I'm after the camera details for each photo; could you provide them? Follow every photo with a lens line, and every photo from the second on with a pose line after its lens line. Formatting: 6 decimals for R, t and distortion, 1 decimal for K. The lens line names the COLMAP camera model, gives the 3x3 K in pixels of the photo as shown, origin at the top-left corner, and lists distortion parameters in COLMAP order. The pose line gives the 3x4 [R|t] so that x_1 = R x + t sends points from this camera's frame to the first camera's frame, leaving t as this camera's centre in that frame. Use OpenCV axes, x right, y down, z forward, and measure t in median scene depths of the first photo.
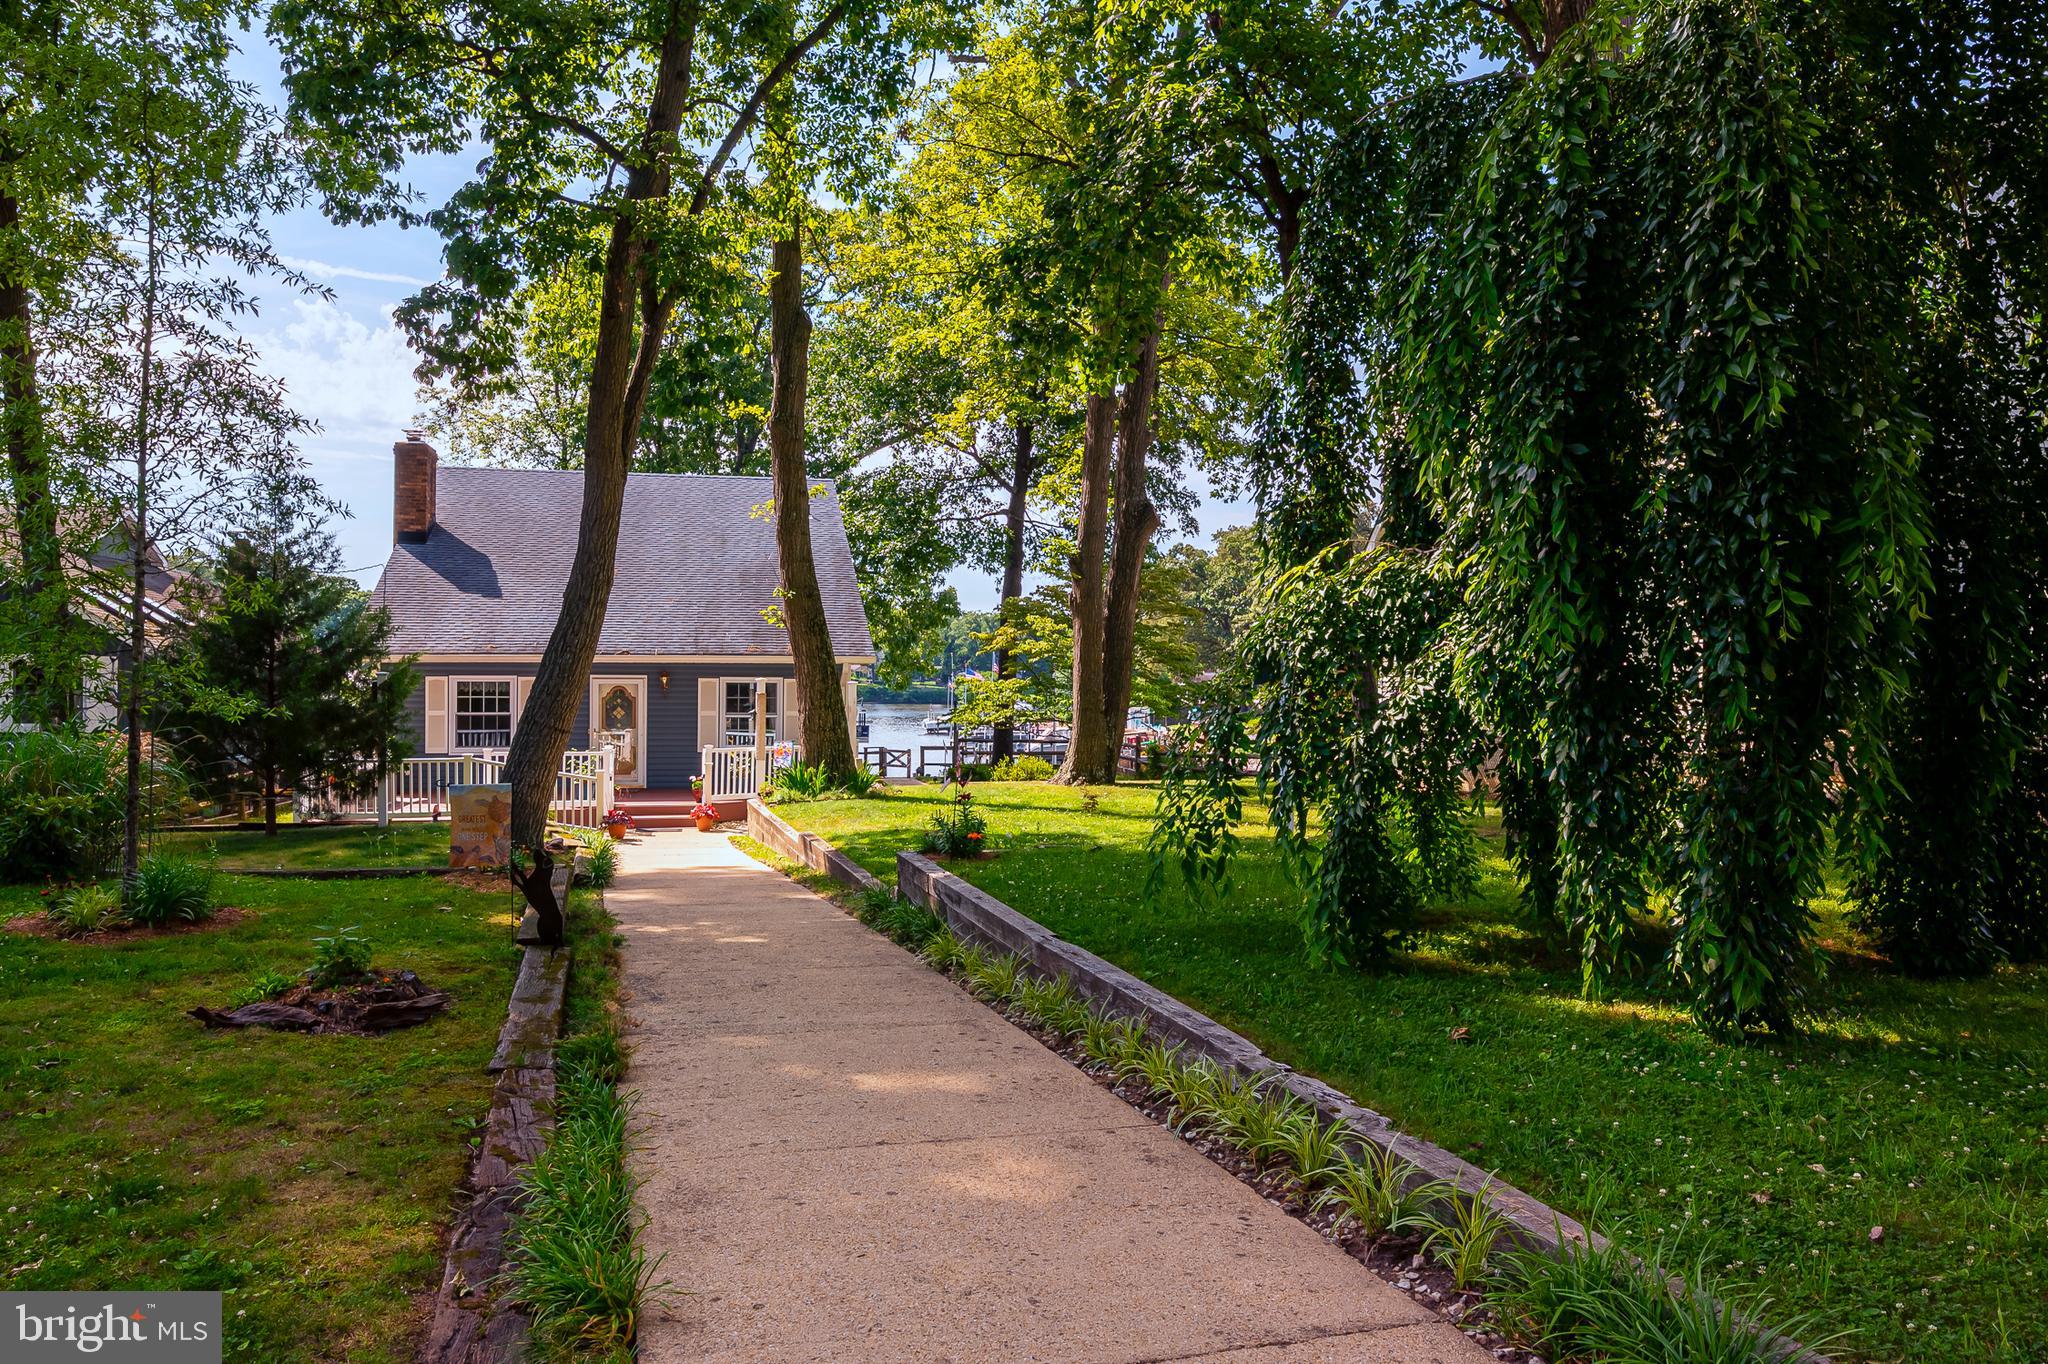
lens RADIAL K [[1382.2, 0, 1018.7], [0, 1382.2, 686.9], [0, 0, 1]] dist [-0.002726, -0.000597]
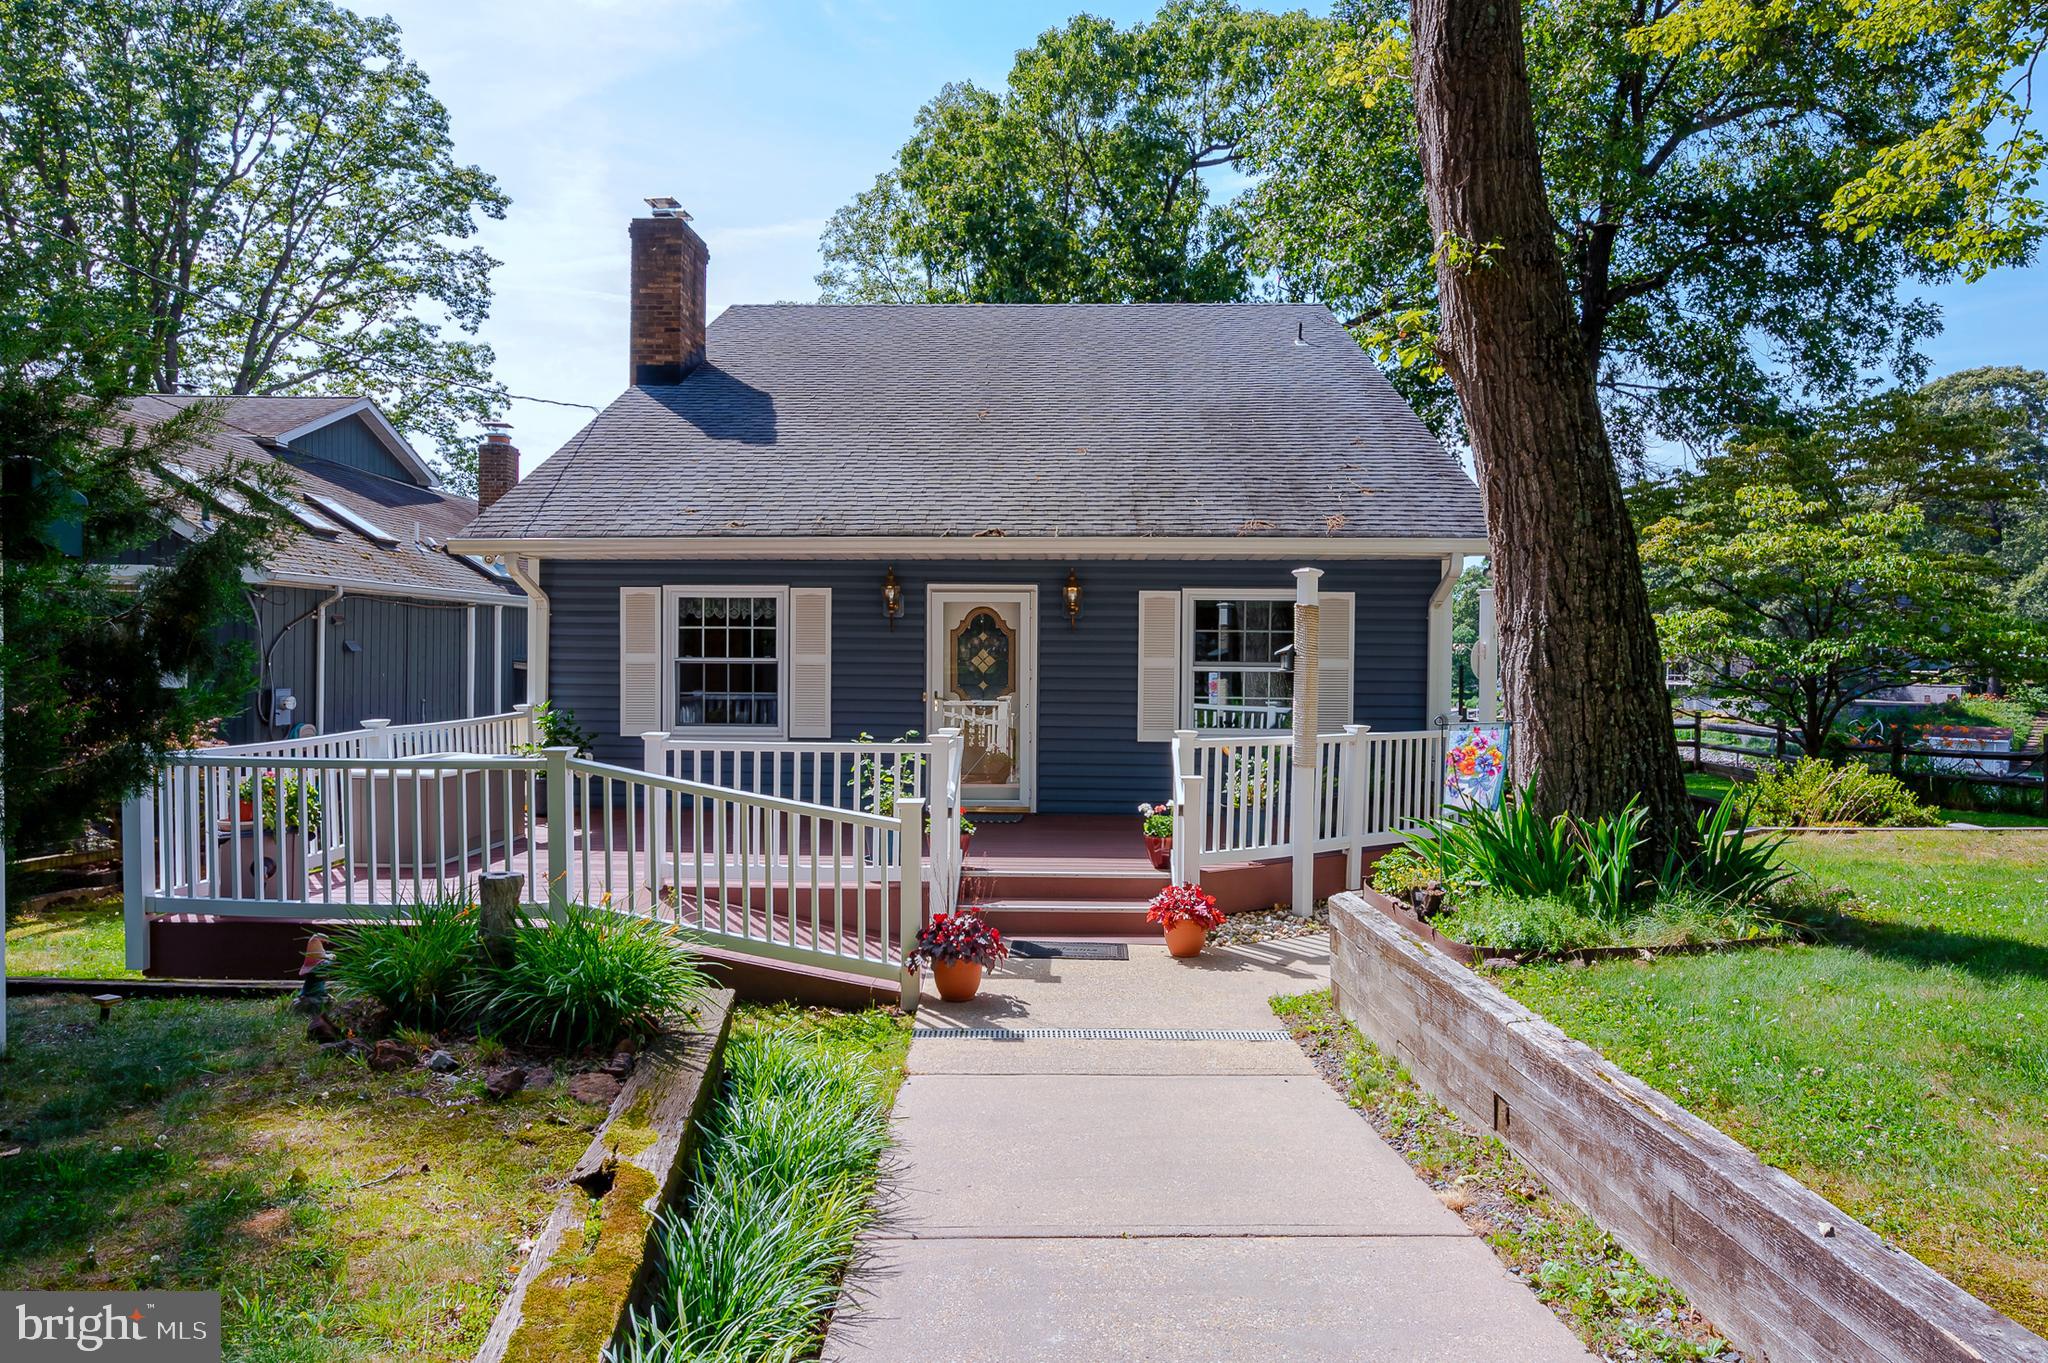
lens RADIAL K [[1238.2, 0, 1026.7], [0, 1238.2, 683.0], [0, 0, 1]] dist [0.001609, 0.000130]
pose [[0.964748, 0.004428, -0.263139, -0.160467], [-0.001644, 0.999940, 0.010800, 0.022553], [0.263171, -0.009987, 0.964698, 0.587446]]
